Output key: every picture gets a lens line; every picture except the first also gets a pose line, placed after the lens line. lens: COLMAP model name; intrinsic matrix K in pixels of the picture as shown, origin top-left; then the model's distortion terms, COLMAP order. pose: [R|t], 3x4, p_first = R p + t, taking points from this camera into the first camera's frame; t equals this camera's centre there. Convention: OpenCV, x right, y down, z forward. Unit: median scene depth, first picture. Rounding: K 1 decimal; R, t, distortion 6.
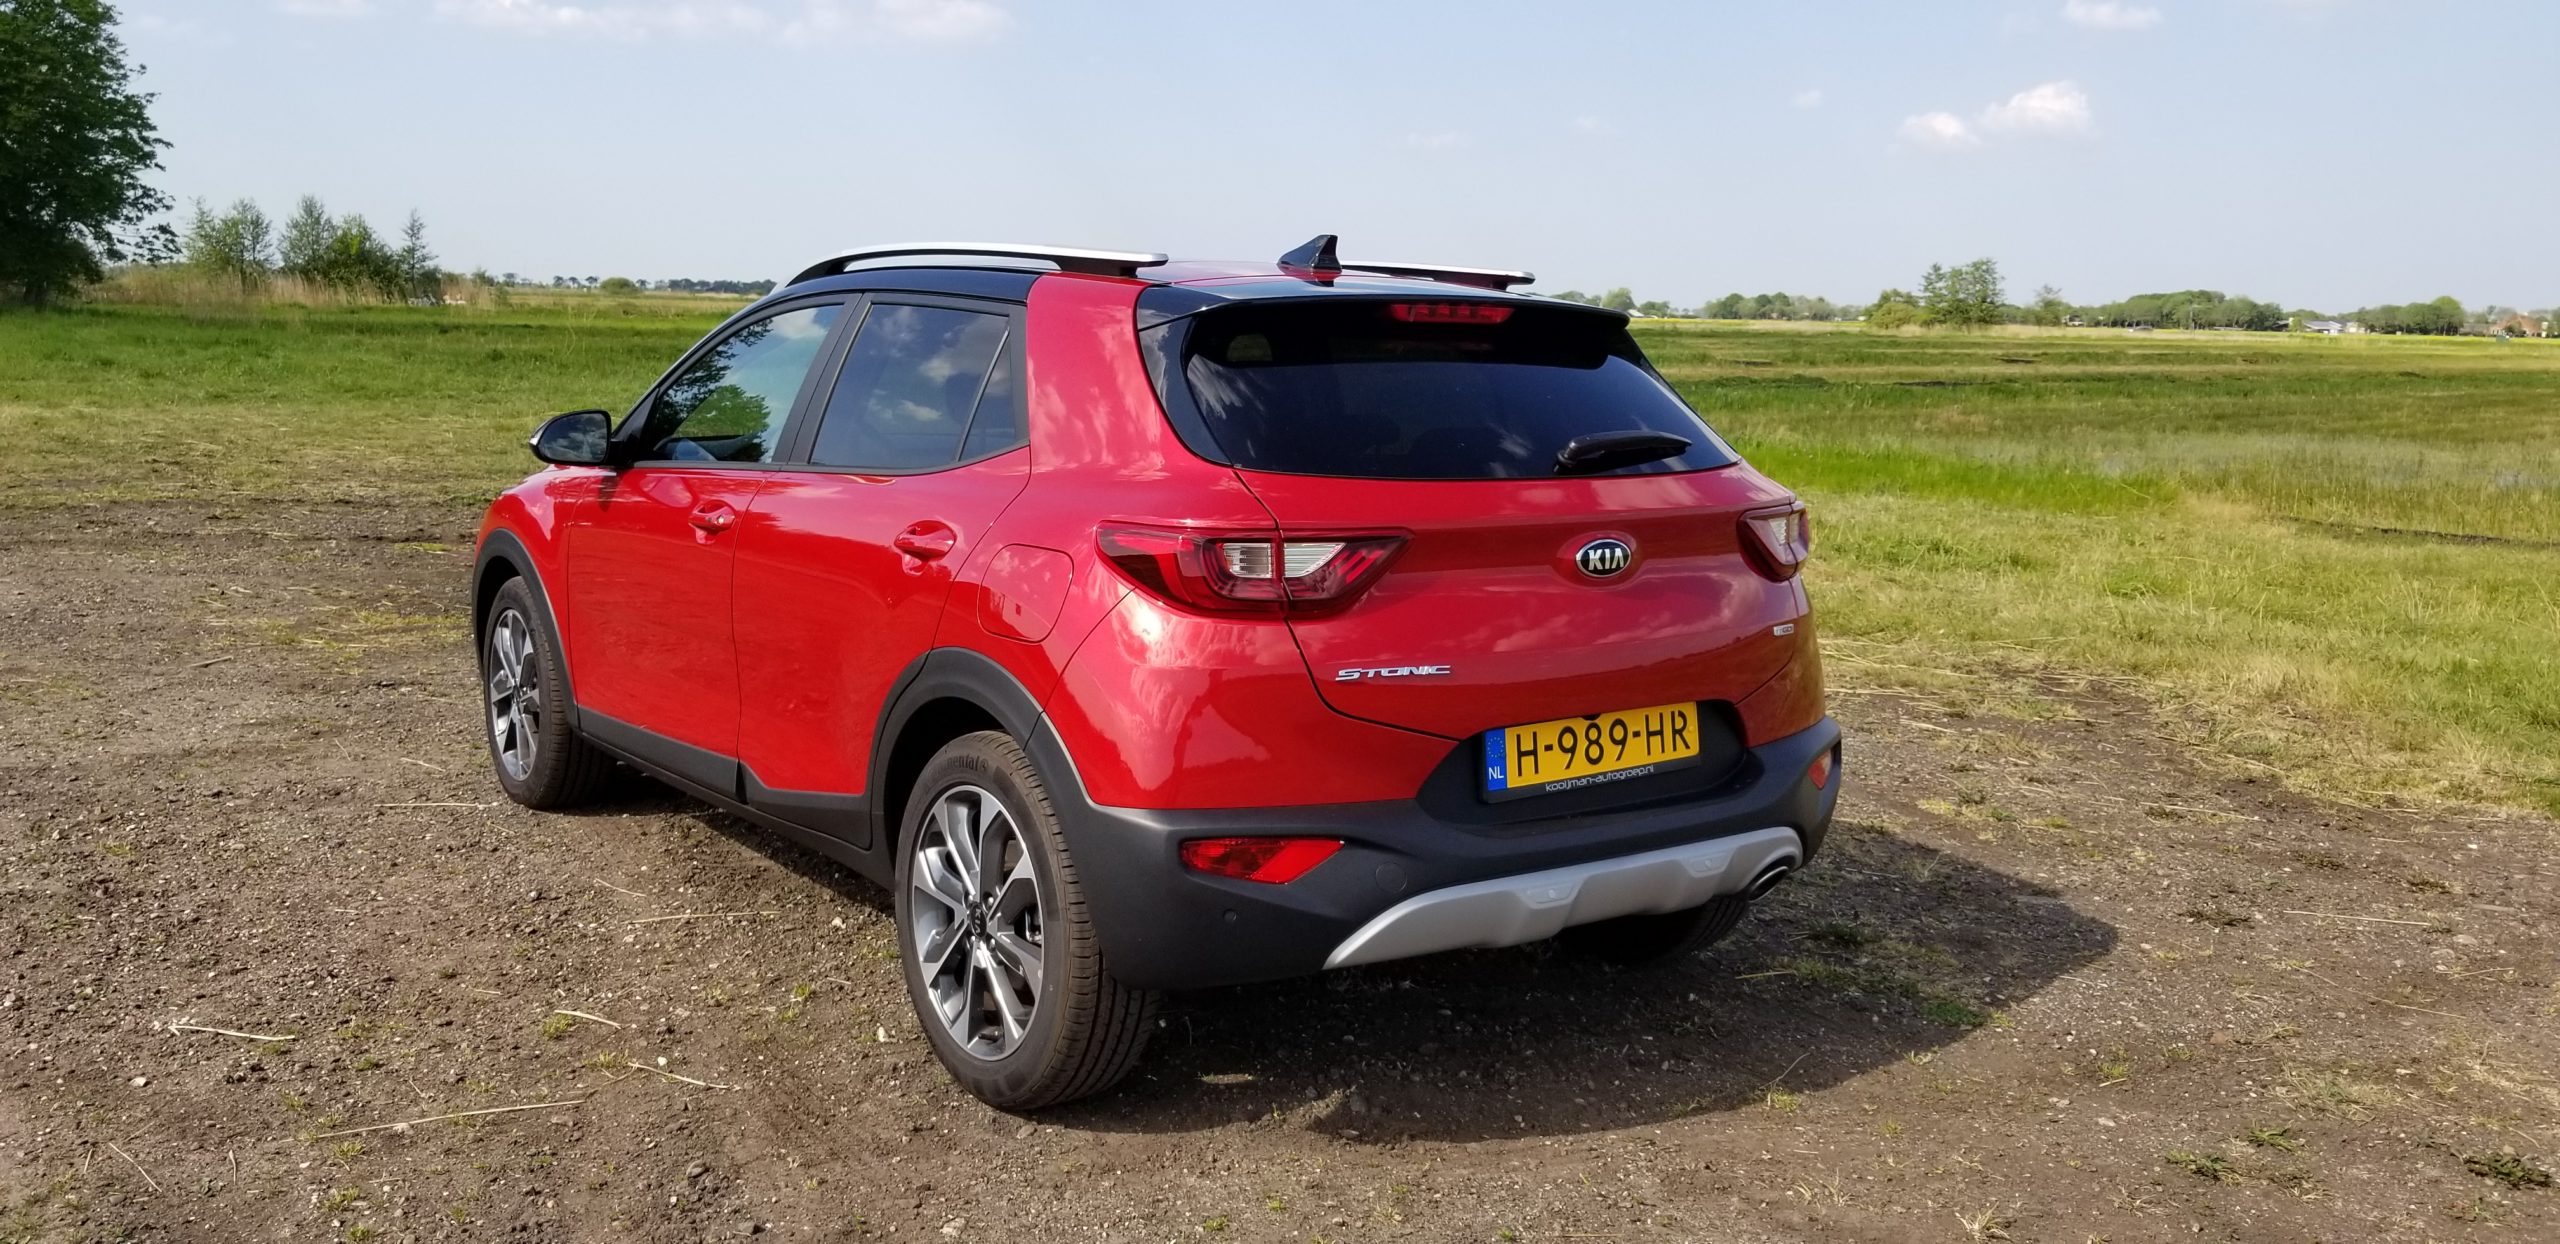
lens RADIAL K [[2045.3, 0, 1229.8], [0, 2045.3, 628.7], [0, 0, 1]] dist [0.089712, -0.157211]
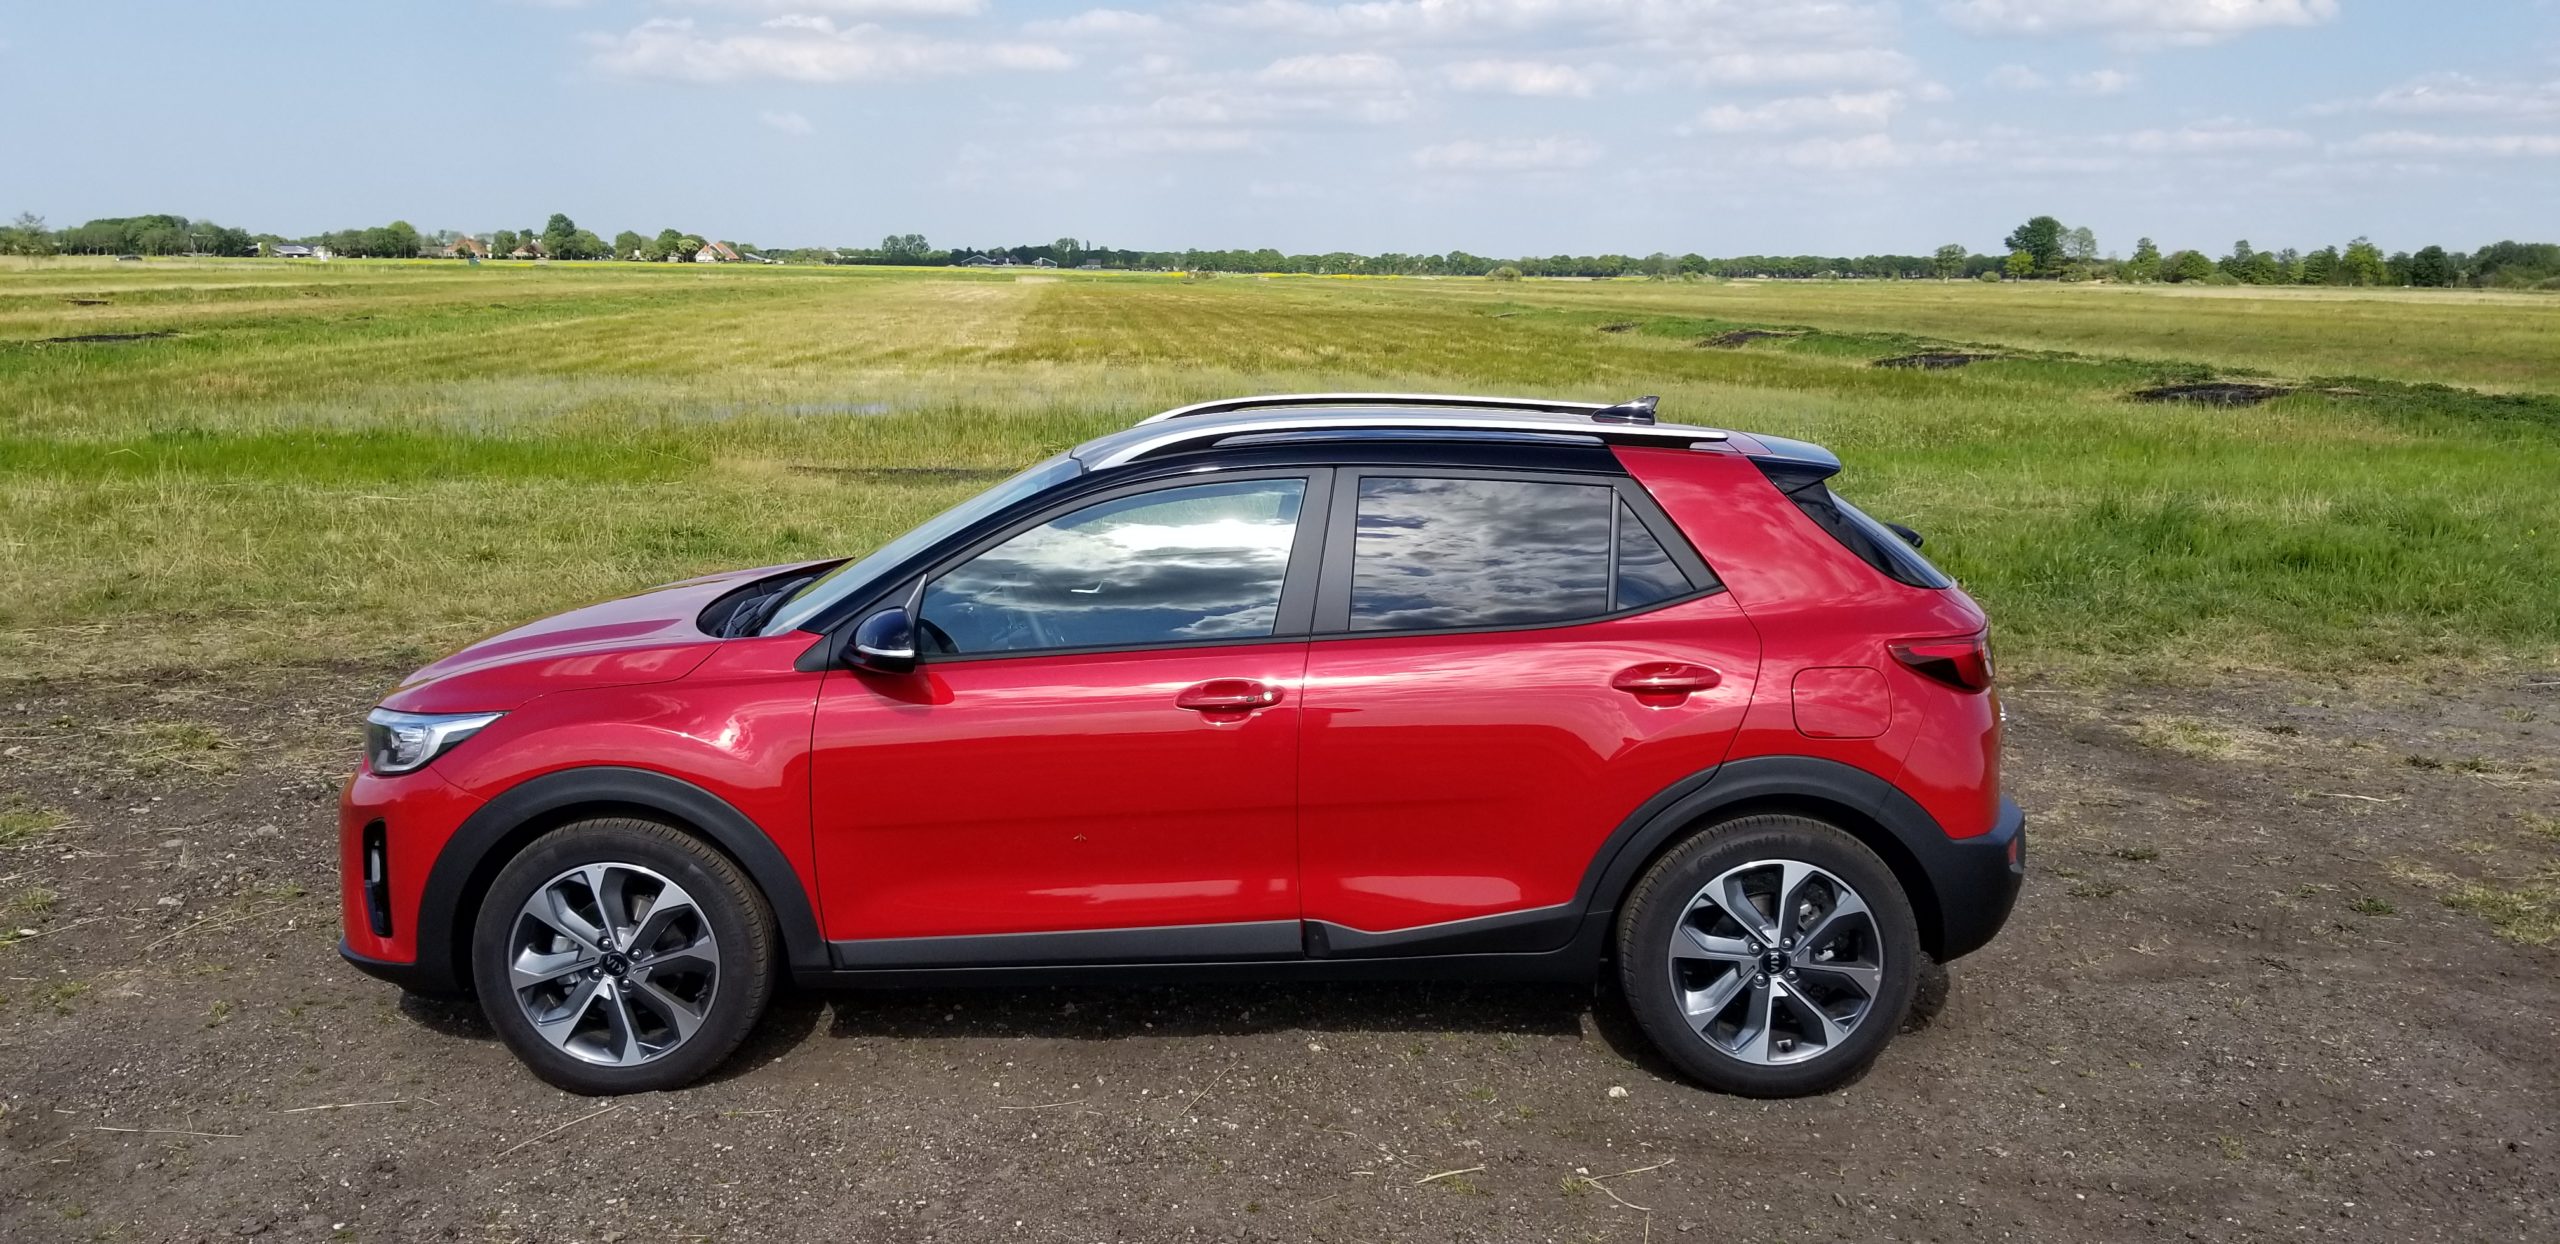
lens RADIAL K [[2045.9, 0, 1285.2], [0, 2045.9, 638.2], [0, 0, 1]] dist [0.079296, -0.147035]
pose [[0.576389, -0.161967, 0.800964, -0.880538], [0.126343, 0.986038, 0.108472, -0.160478], [-0.807350, 0.038674, 0.588804, 0.322420]]
